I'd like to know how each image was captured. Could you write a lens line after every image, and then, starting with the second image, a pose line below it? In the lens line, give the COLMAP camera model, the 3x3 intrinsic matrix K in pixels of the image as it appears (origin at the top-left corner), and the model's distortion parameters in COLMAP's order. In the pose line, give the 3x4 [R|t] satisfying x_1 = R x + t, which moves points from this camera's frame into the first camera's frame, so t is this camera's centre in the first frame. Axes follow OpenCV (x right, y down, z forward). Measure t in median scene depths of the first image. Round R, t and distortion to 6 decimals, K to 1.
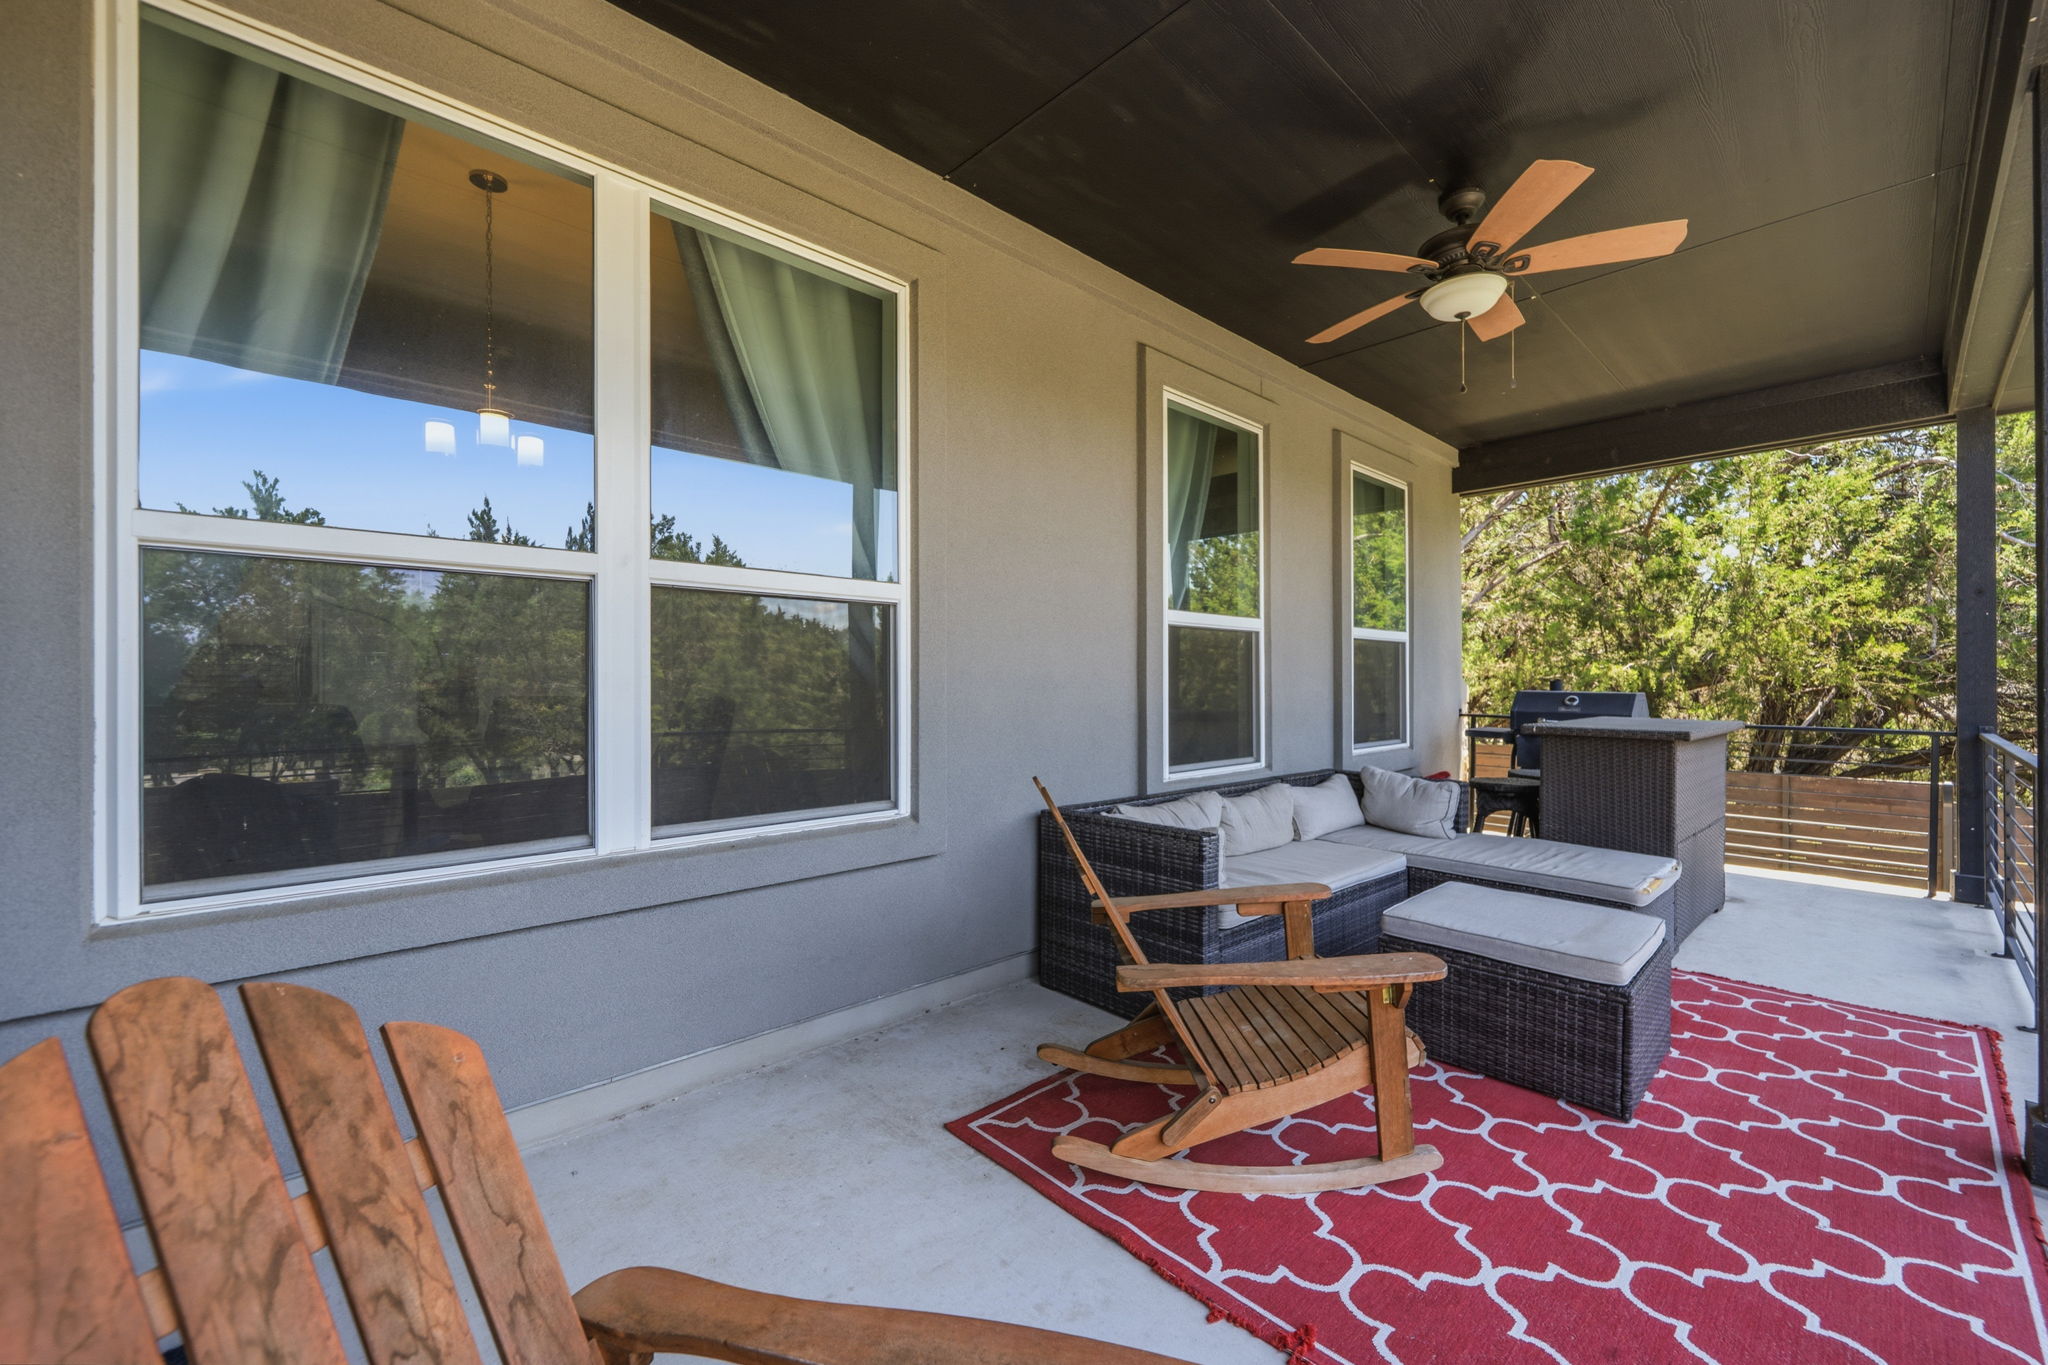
lens RADIAL K [[815.5, 0, 1025.5], [0, 815.5, 696.7], [0, 0, 1]] dist [-0.000684, -0.000227]
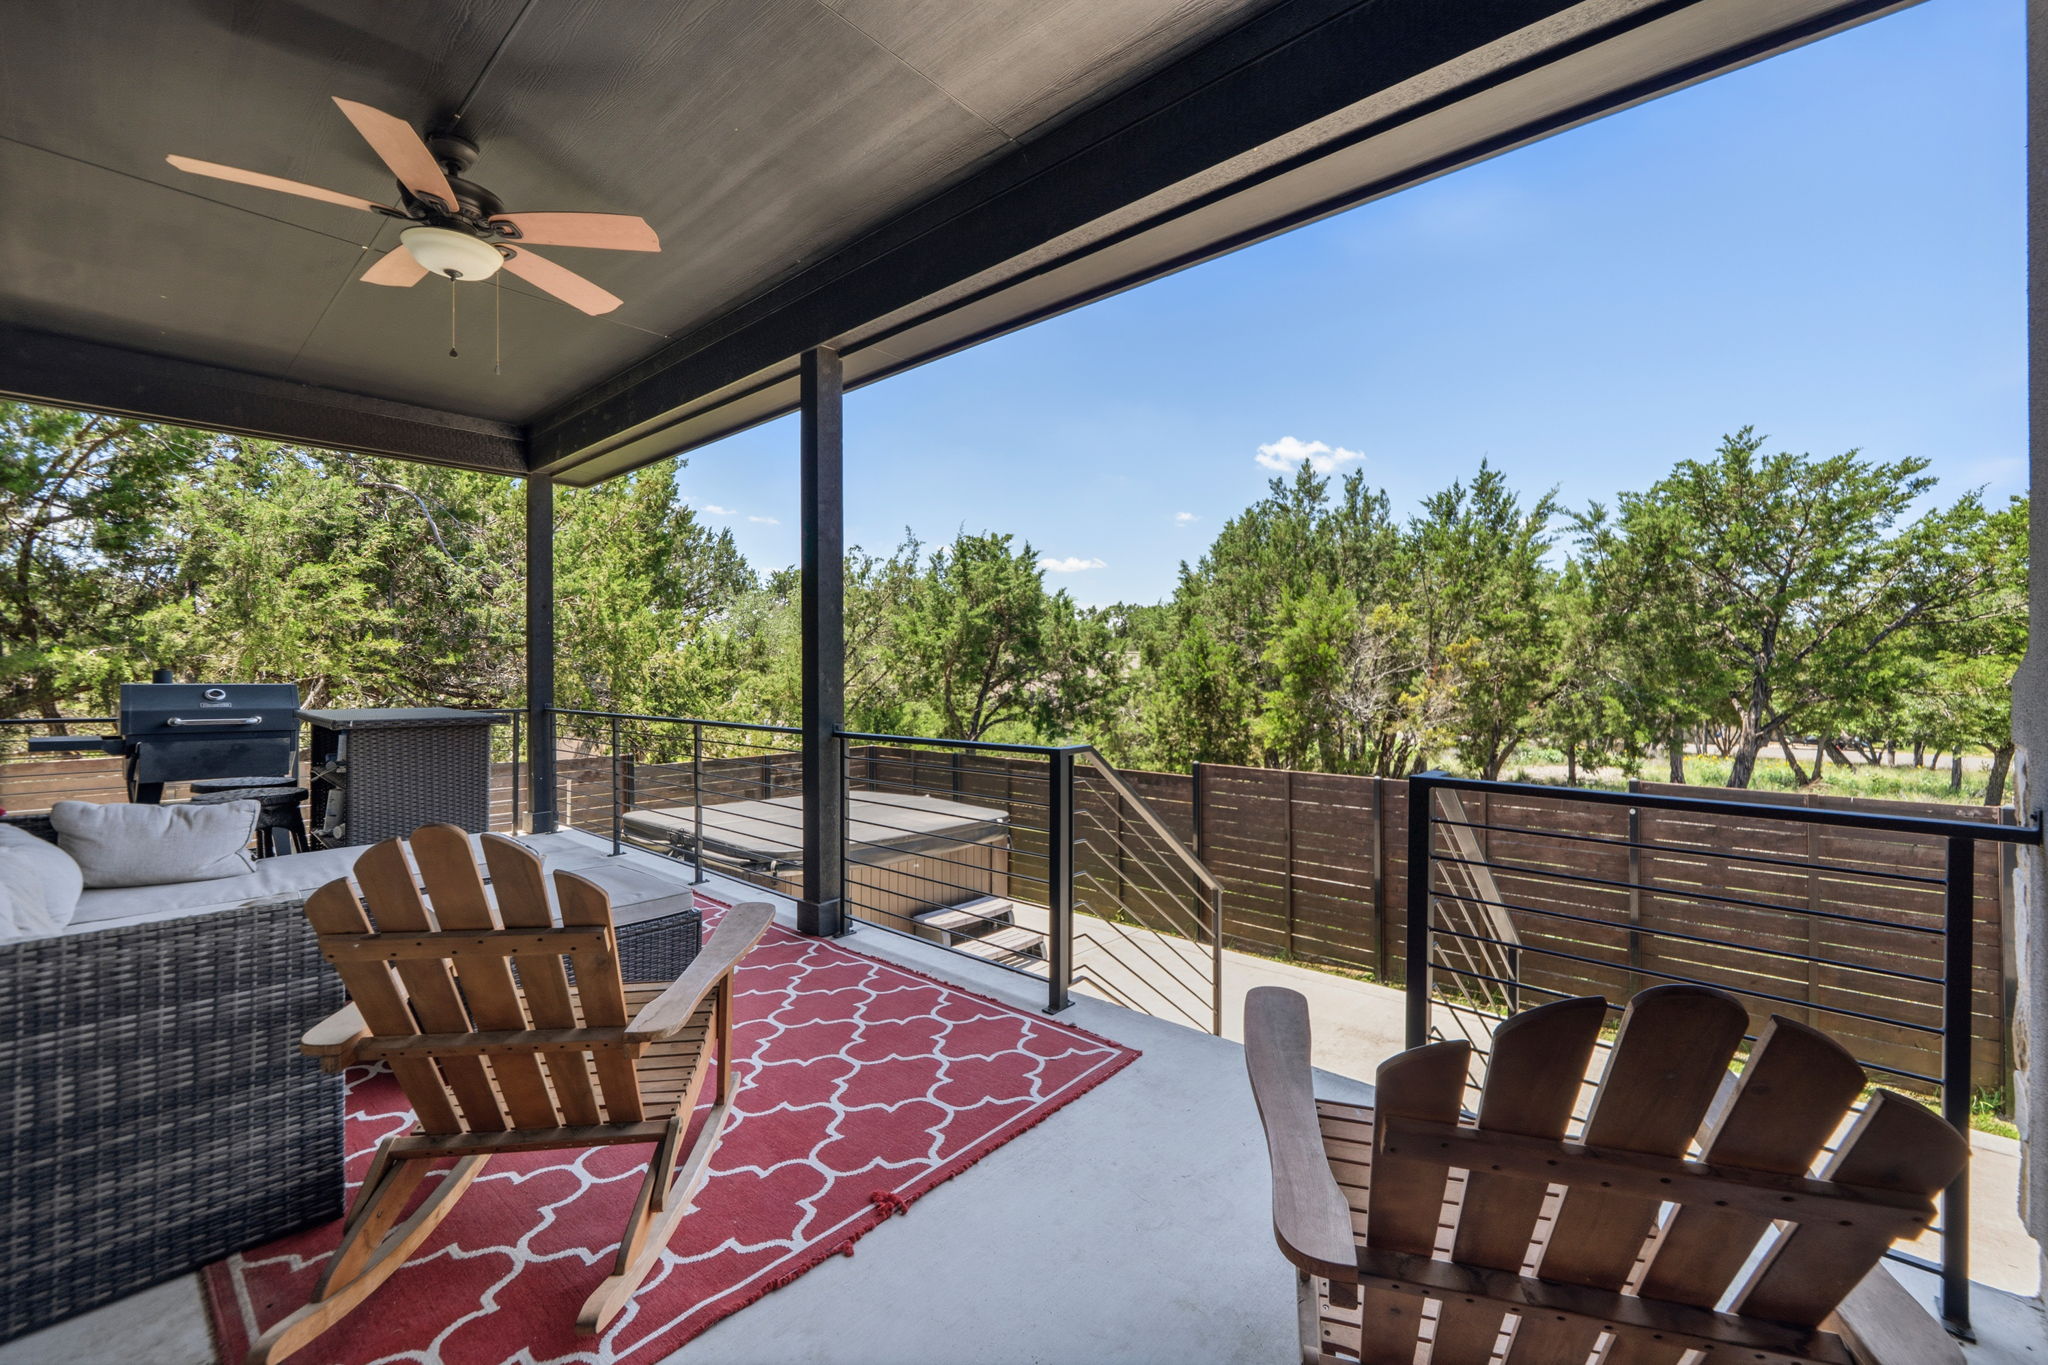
lens RADIAL K [[821.4, 0, 1043.5], [0, 821.4, 679.7], [0, 0, 1]] dist [0.001162, 0.000286]
pose [[-0.089814, -0.011068, 0.995897, -0.671375], [0.021169, 0.999691, 0.013019, -0.009352], [-0.995734, 0.022251, -0.089552, 0.626416]]
